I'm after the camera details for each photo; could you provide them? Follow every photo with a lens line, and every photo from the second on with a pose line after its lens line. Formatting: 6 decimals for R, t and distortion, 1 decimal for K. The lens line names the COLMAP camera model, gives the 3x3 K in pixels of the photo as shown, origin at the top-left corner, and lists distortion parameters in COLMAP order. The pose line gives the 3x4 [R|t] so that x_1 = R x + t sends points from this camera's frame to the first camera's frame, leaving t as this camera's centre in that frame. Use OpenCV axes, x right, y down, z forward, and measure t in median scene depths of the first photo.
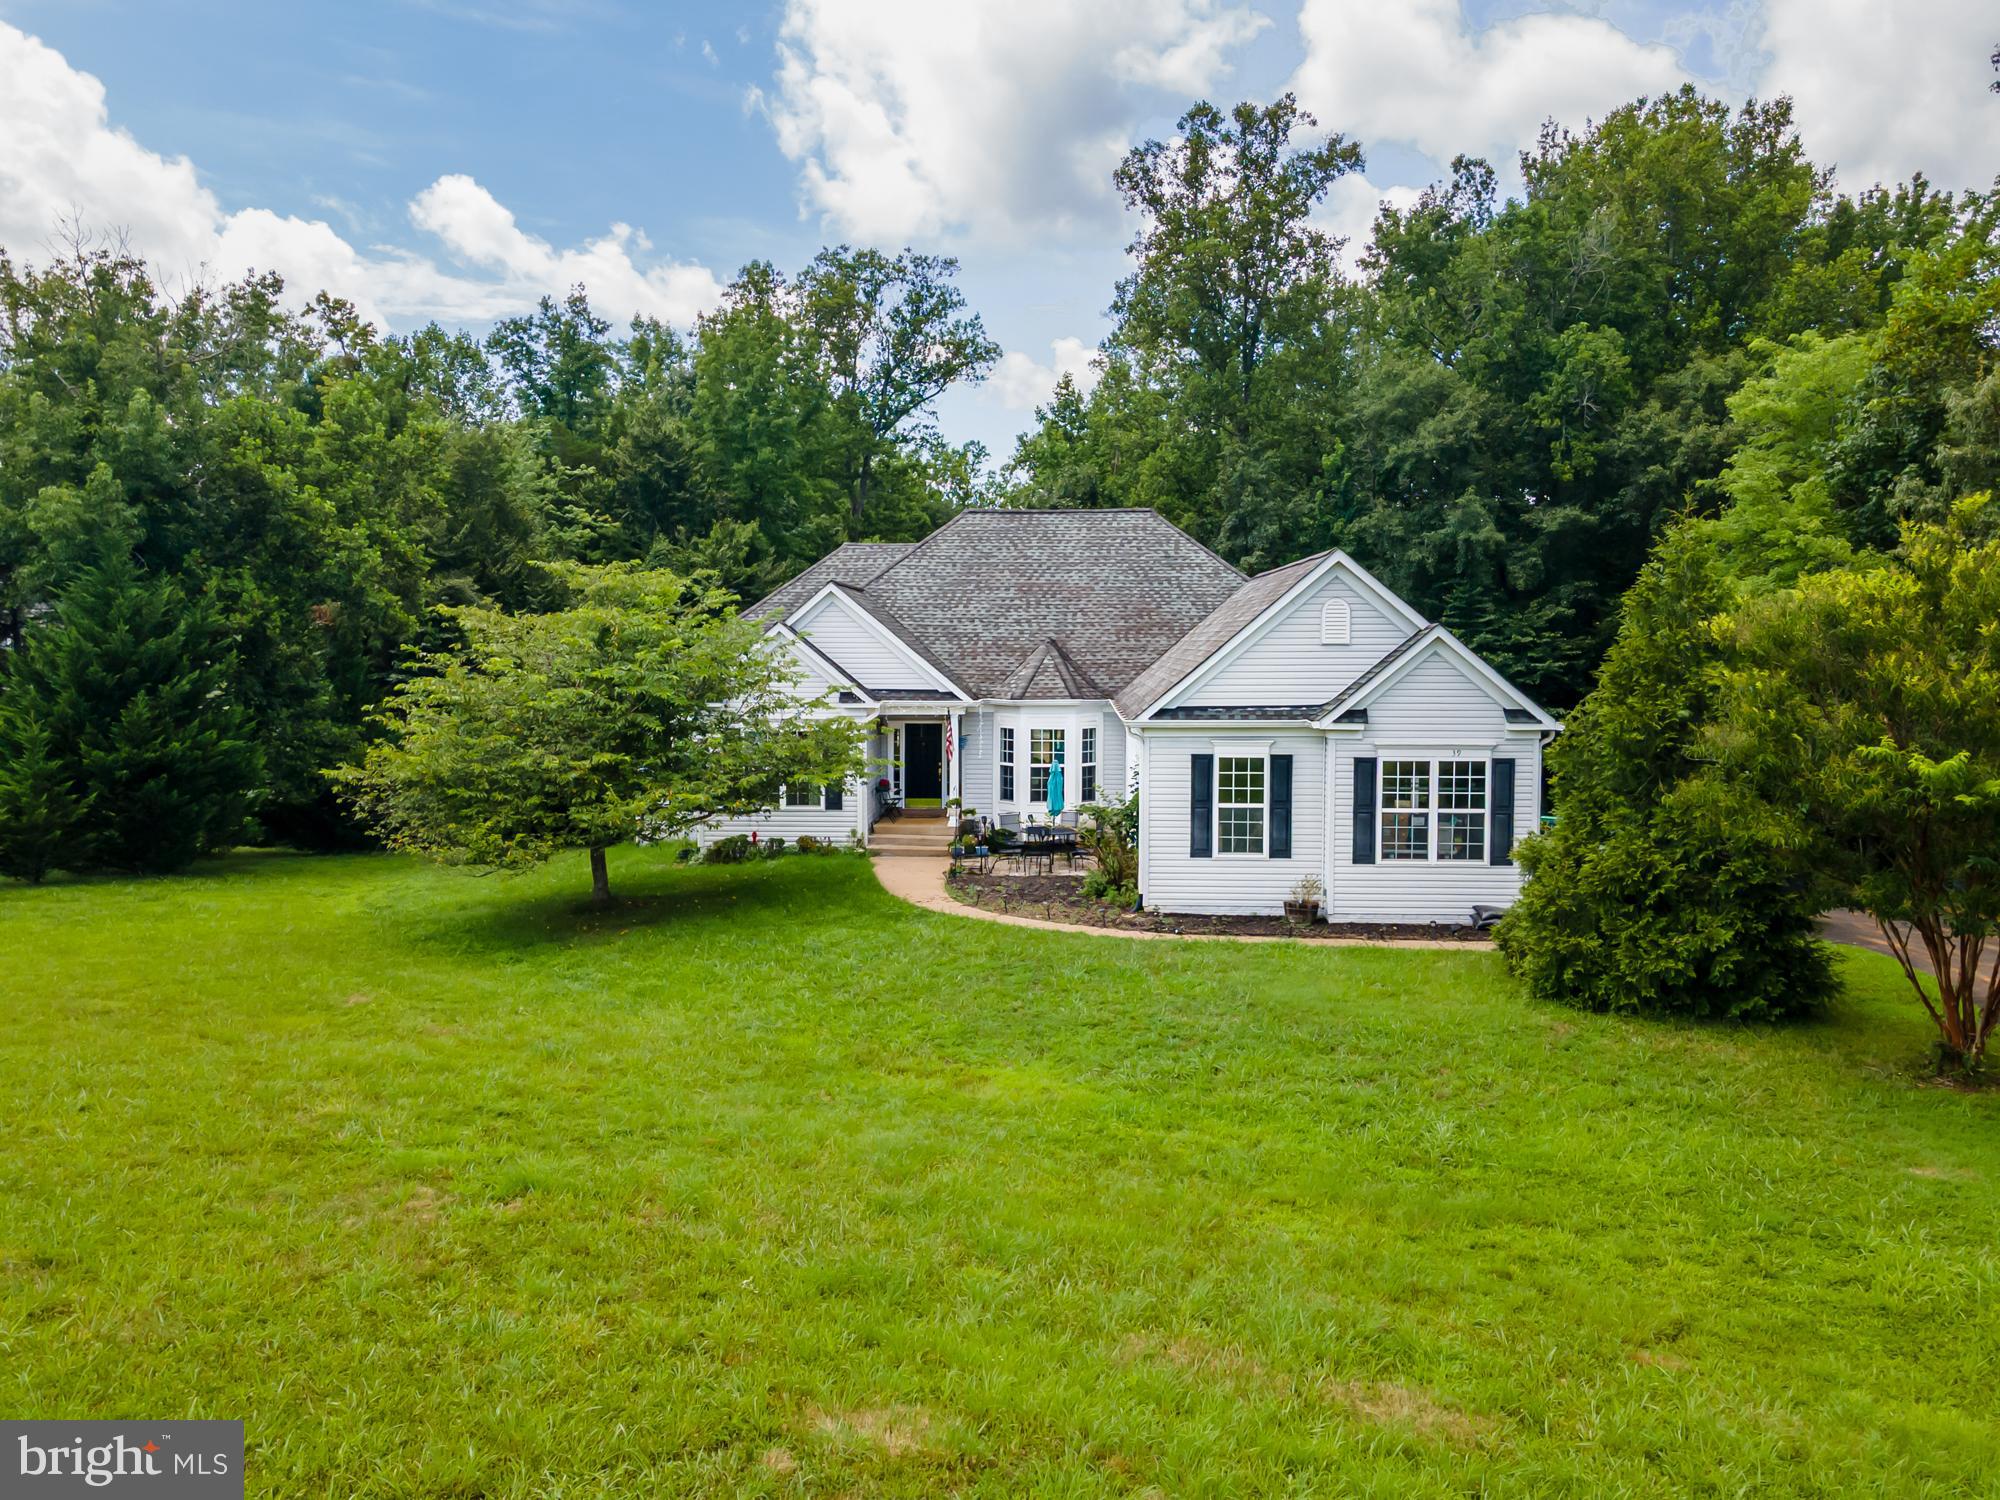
lens RADIAL K [[1428.8, 0, 1000.0], [0, 1428.8, 750.0], [0, 0, 1]] dist [0.003125, 0.070376]
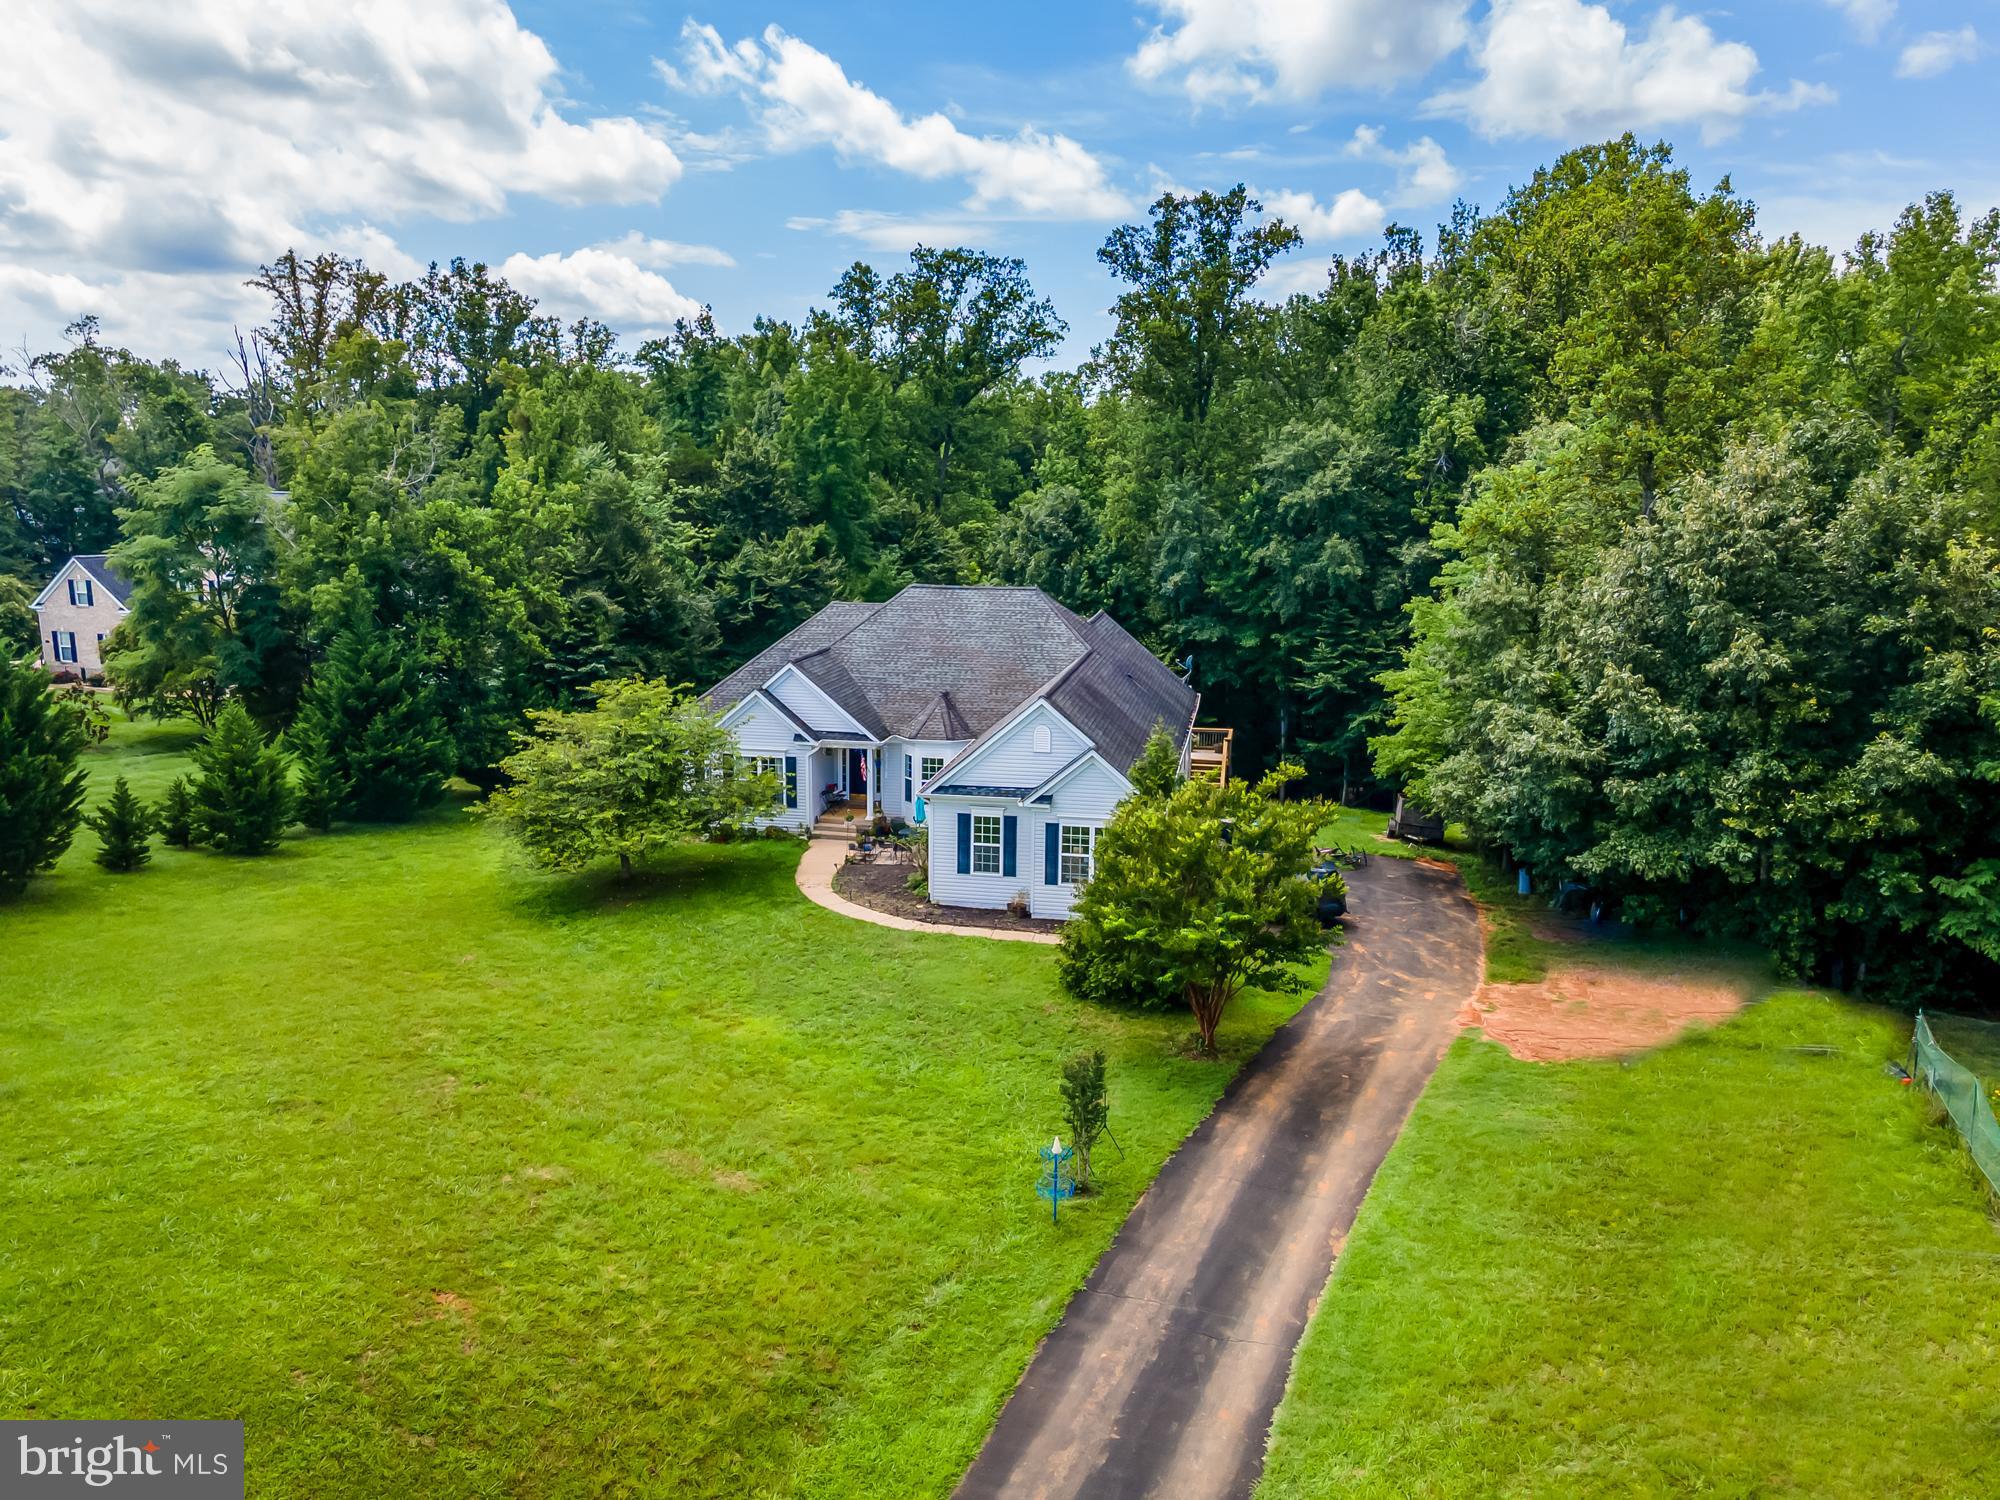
lens RADIAL K [[1340.0, 0, 1000.0], [0, 1340.0, 750.0], [0, 0, 1]] dist [0.026475, 0.000018]
pose [[0.991434, 0.032943, -0.126384, 0.269227], [-0.018027, 0.992921, 0.117397, -0.181520], [0.129357, -0.114113, 0.985010, -0.374719]]
